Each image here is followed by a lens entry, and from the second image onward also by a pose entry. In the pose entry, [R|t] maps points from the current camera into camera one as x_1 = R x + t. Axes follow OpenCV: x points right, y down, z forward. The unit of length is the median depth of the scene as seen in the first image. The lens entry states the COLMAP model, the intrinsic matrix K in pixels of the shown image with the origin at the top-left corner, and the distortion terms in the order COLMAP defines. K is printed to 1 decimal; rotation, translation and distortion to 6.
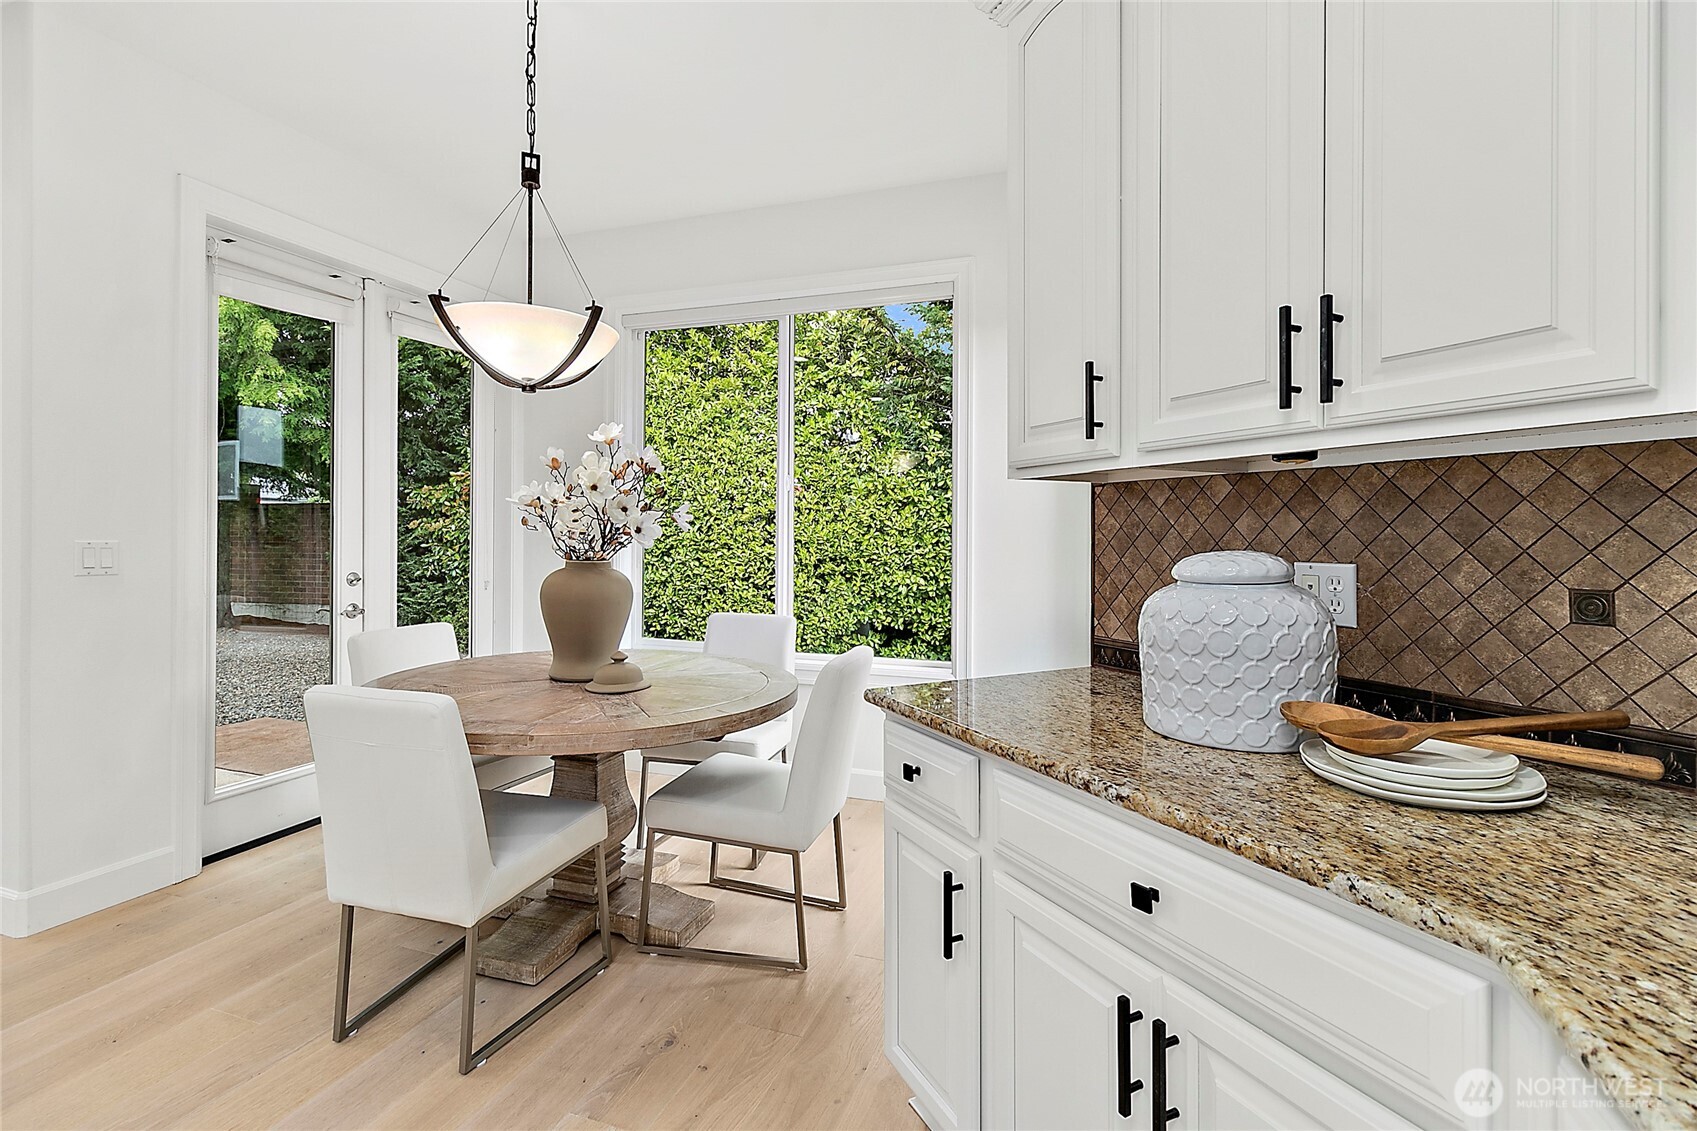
lens RADIAL K [[786.1, 0, 849.8], [0, 786.1, 550.2], [0, 0, 1]] dist [0.002421, -0.000211]
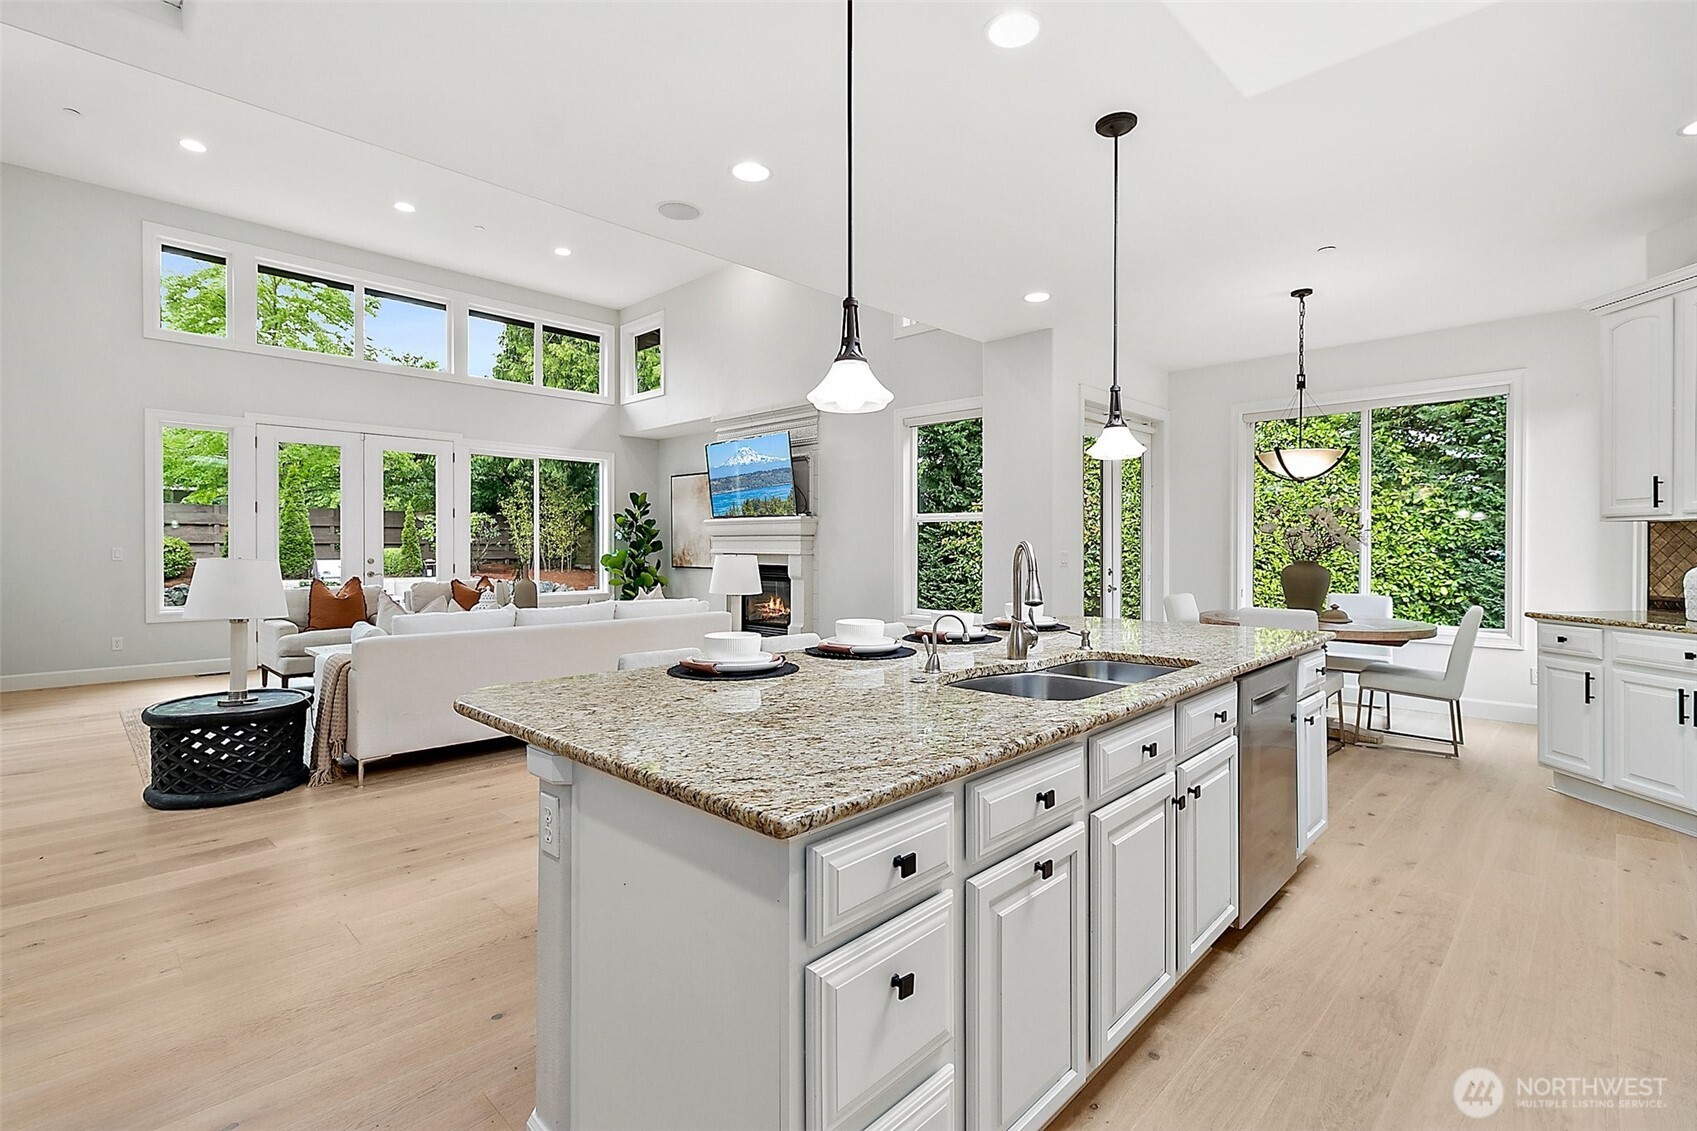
lens RADIAL K [[786.1, 0, 846.4], [0, 786.1, 561.8], [0, 0, 1]] dist [0.002421, -0.000211]
pose [[0.906903, 0.002294, -0.421334, -0.145933], [-0.003066, 0.999995, -0.001154, 0.005901], [0.421329, 0.002339, 0.906905, -0.352796]]
